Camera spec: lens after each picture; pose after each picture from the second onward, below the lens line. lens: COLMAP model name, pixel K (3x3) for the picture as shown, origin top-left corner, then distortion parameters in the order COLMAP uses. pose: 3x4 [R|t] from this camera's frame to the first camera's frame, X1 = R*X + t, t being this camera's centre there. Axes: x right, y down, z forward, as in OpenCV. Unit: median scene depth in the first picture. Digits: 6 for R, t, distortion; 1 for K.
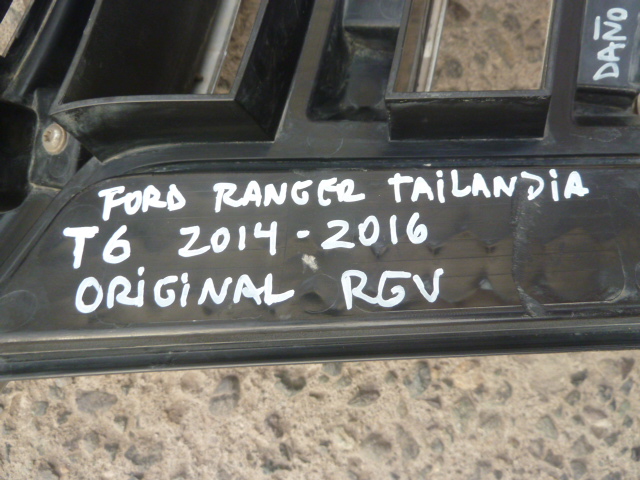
lens RADIAL K [[463.7, 0, 320.4], [0, 463.7, 240.1], [0, 0, 1]] dist [-0.009813, -0.001493]
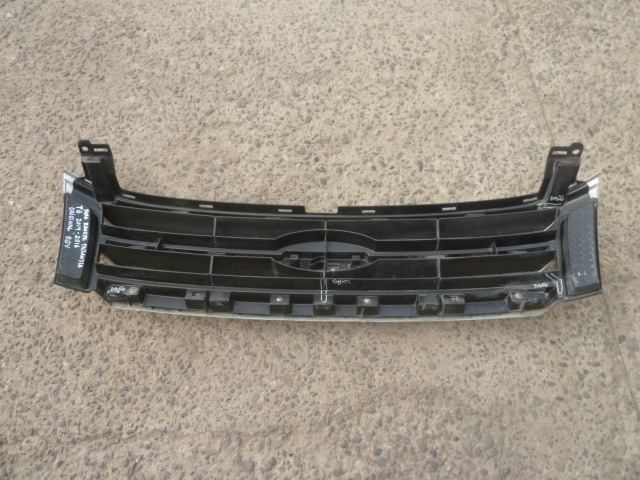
lens RADIAL K [[463.7, 0, 320.2], [0, 463.7, 239.6], [0, 0, 1]] dist [-0.009813, -0.001493]
pose [[0.122291, 0.853850, -0.505950, 4.085386], [-0.991889, 0.122945, -0.032260, -3.447592], [0.034659, 0.505792, 0.861959, -4.949584]]
